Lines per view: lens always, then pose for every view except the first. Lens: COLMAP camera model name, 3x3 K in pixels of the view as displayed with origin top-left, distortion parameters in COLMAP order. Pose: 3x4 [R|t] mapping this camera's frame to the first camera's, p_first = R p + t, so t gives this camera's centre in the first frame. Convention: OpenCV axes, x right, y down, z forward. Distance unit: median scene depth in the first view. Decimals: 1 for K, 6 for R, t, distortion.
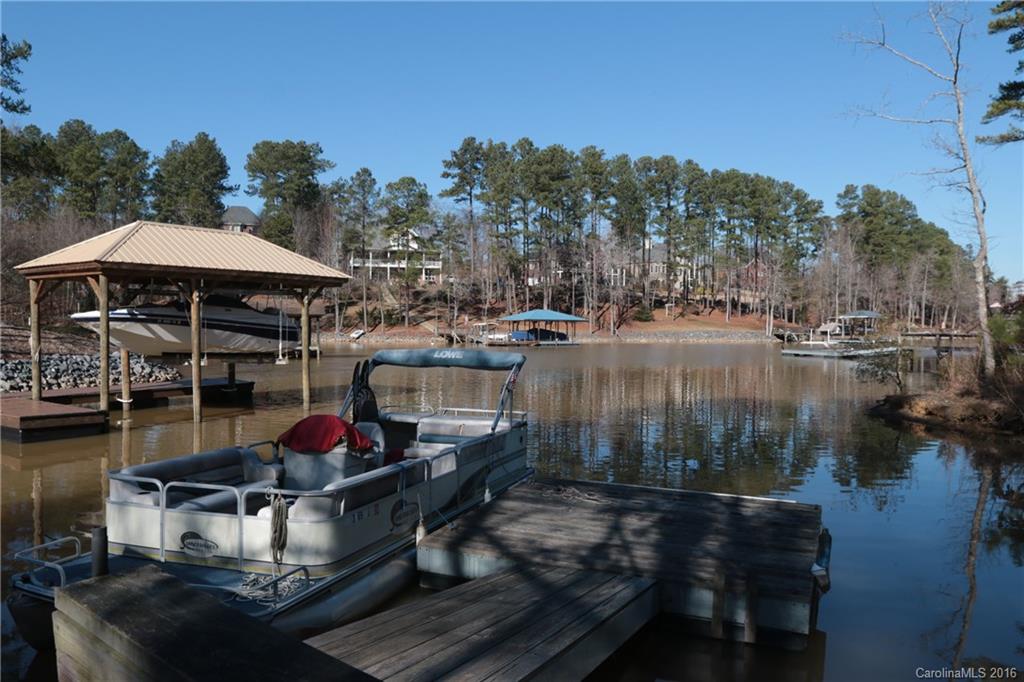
lens RADIAL K [[765.6, 0, 503.7], [0, 765.6, 343.0], [0, 0, 1]] dist [-0.070608, 0.045223]
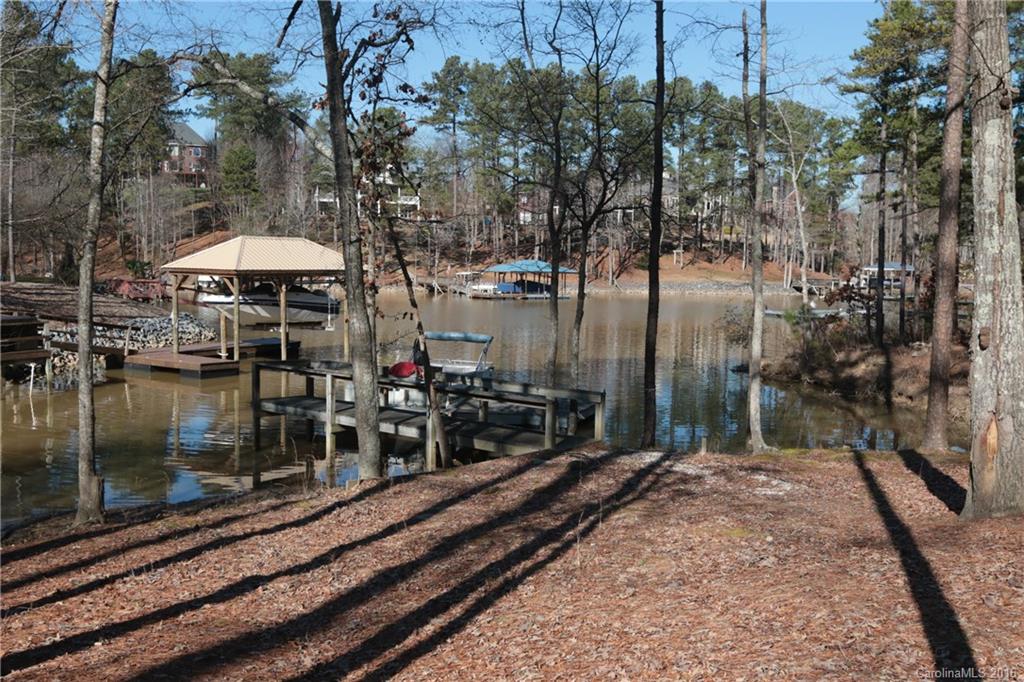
lens RADIAL K [[999.0, 0, 513.8], [0, 999.0, 339.7], [0, 0, 1]] dist [-0.014829, 0.000000]
pose [[0.999696, 0.011643, 0.021738, 0.003561], [-0.012883, 0.998245, 0.057802, -0.012684], [-0.021027, -0.058065, 0.998091, -0.168430]]
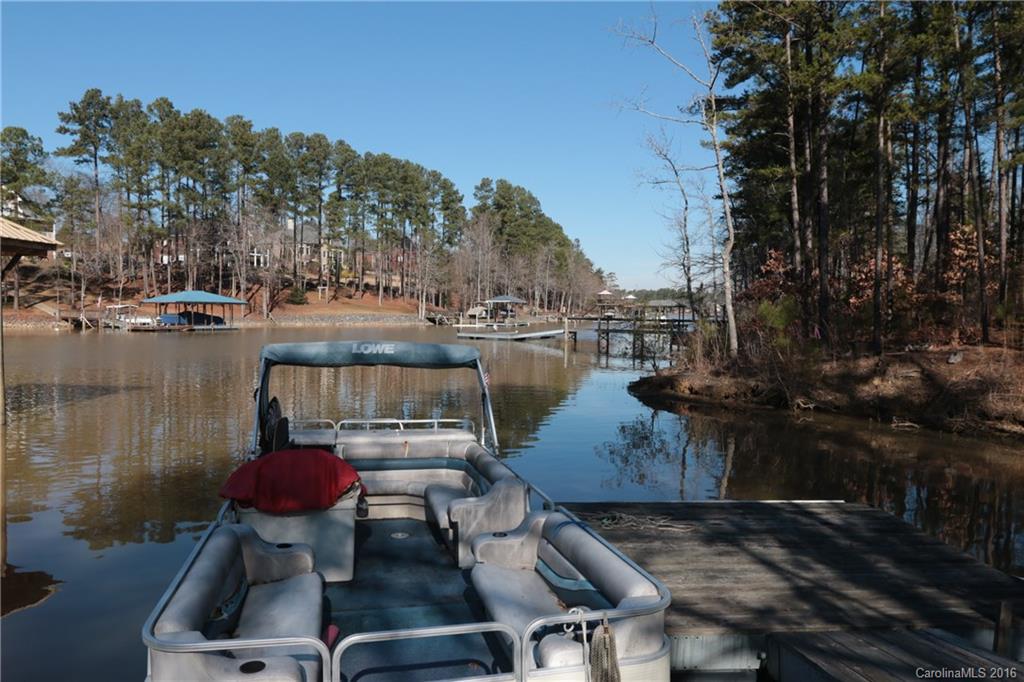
lens RADIAL K [[765.6, 0, 510.7], [0, 765.6, 345.4], [0, 0, 1]] dist [-0.070608, 0.045223]
pose [[0.883858, -0.016415, 0.467467, -0.029506], [0.004633, 0.999642, 0.026342, -0.000679], [-0.467732, -0.021117, 0.883618, 0.026671]]
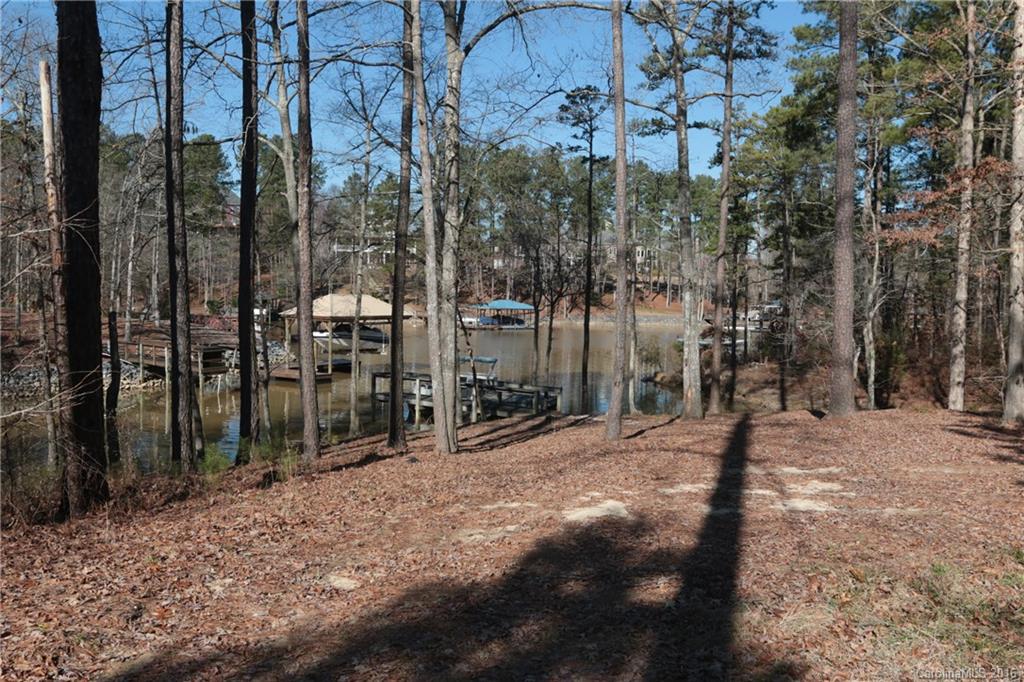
lens RADIAL K [[845.1, 0, 513.8], [0, 845.1, 341.5], [0, 0, 1]] dist [-0.009363, -0.000560]
pose [[0.998245, 0.013948, 0.057549, -0.009455], [-0.016050, 0.999215, 0.036231, -0.019629], [-0.056999, -0.037091, 0.997685, -0.278939]]
